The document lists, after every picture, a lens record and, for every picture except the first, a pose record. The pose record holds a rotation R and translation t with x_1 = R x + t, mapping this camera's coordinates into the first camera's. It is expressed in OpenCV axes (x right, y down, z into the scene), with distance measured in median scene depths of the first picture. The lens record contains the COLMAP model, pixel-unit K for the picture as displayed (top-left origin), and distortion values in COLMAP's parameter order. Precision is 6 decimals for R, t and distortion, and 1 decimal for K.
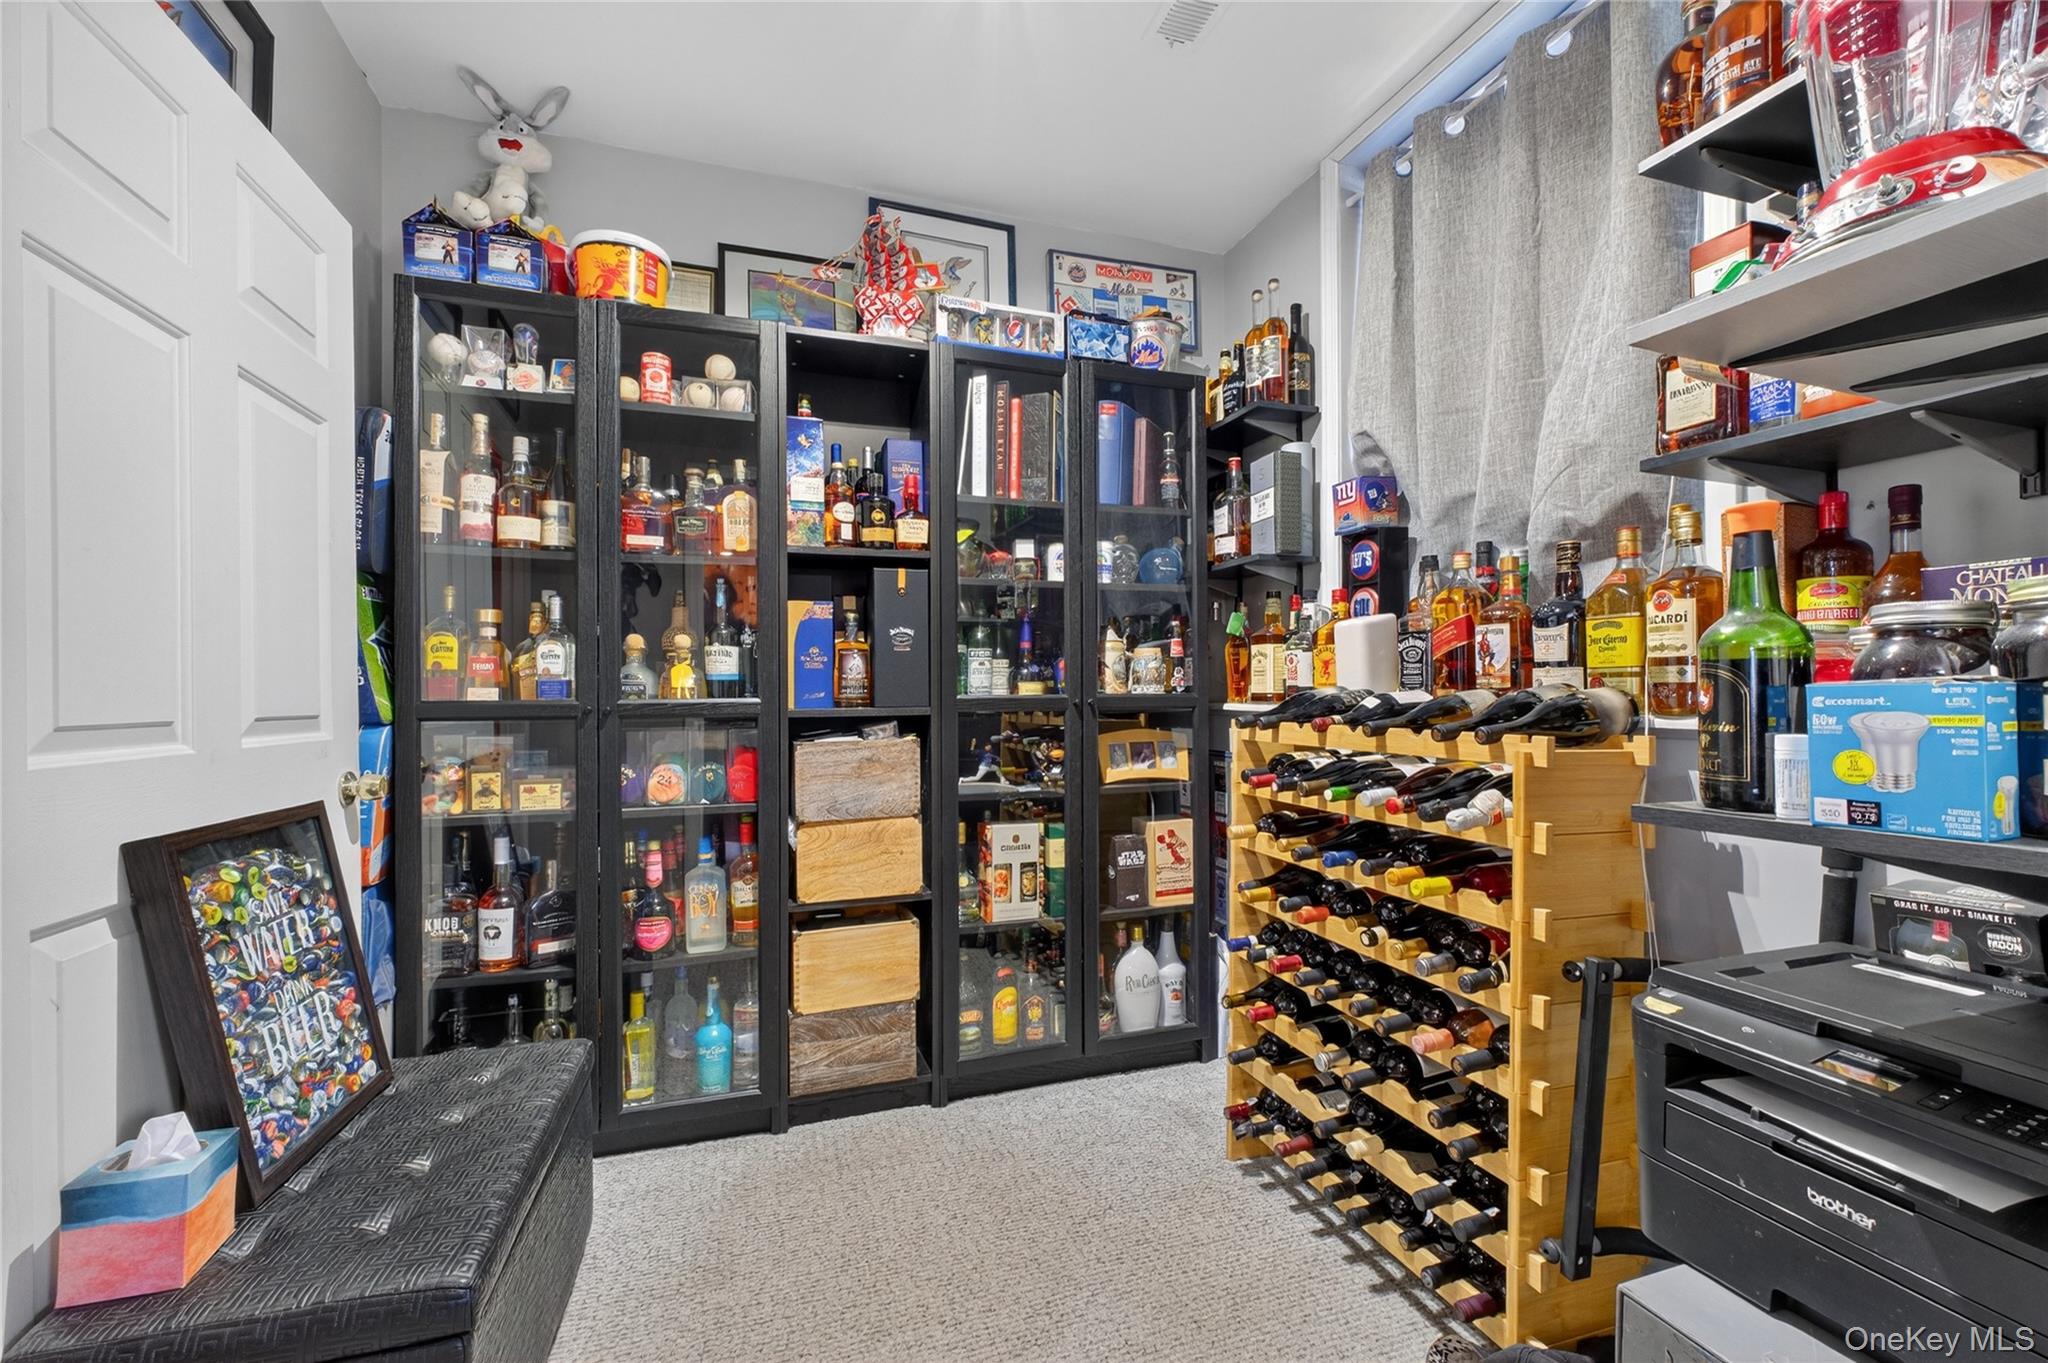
lens RADIAL K [[864.9, 0, 1033.4], [0, 864.9, 688.7], [0, 0, 1]] dist [0.000917, -0.000934]
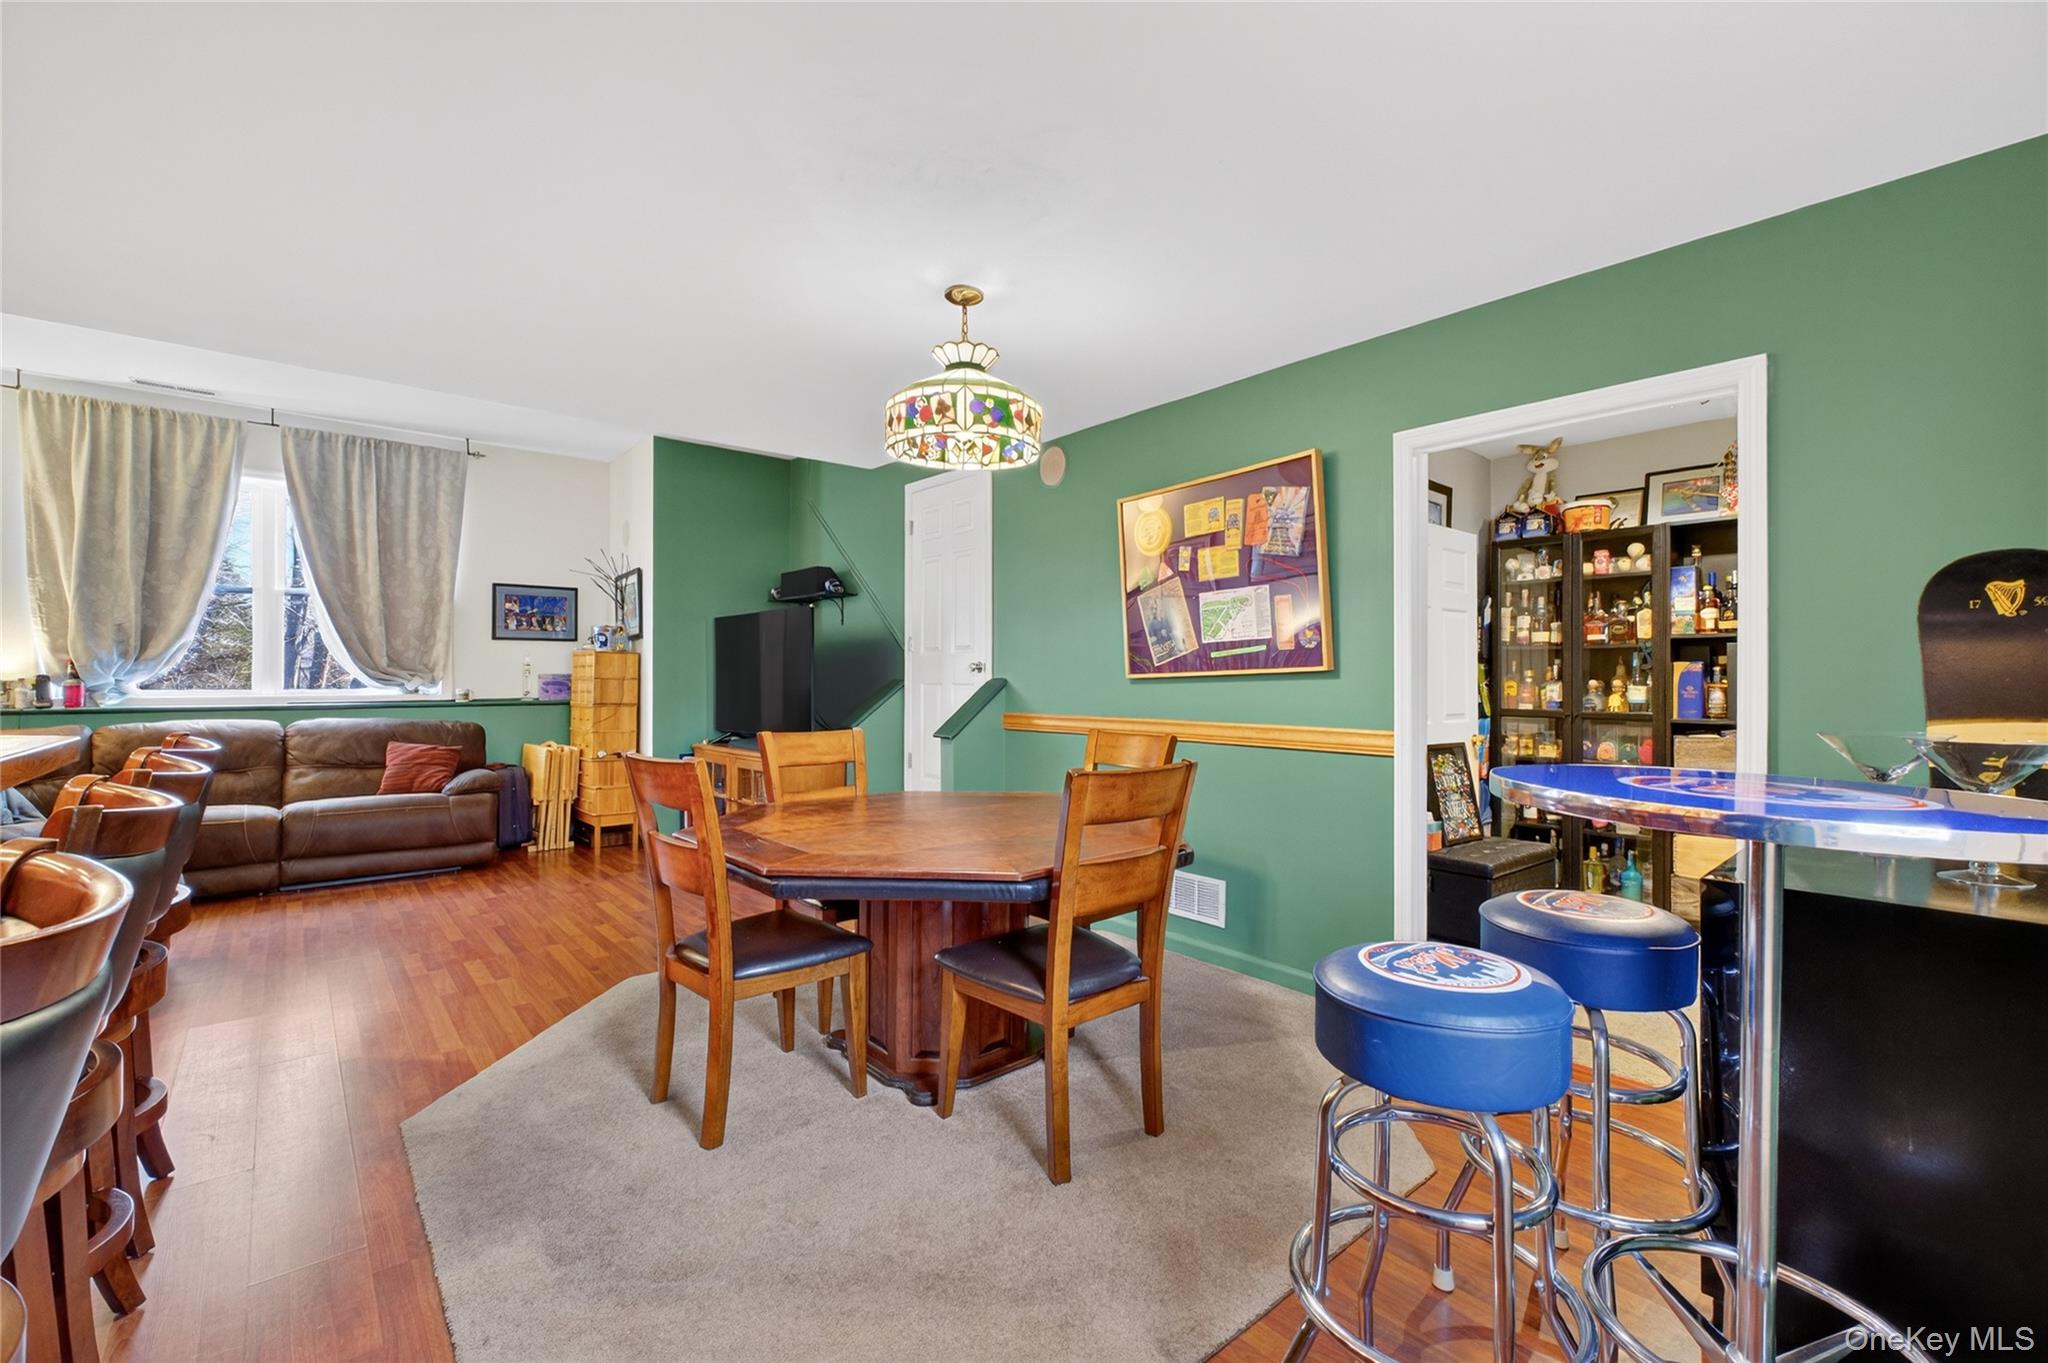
lens RADIAL K [[864.9, 0, 1027.6], [0, 864.9, 673.7], [0, 0, 1]] dist [0.000917, -0.000934]
pose [[0.367208, 0.000860, -0.930139, 1.055037], [0.001486, 0.999998, 0.001512, -0.087161], [0.930138, -0.001938, 0.367206, -1.130948]]
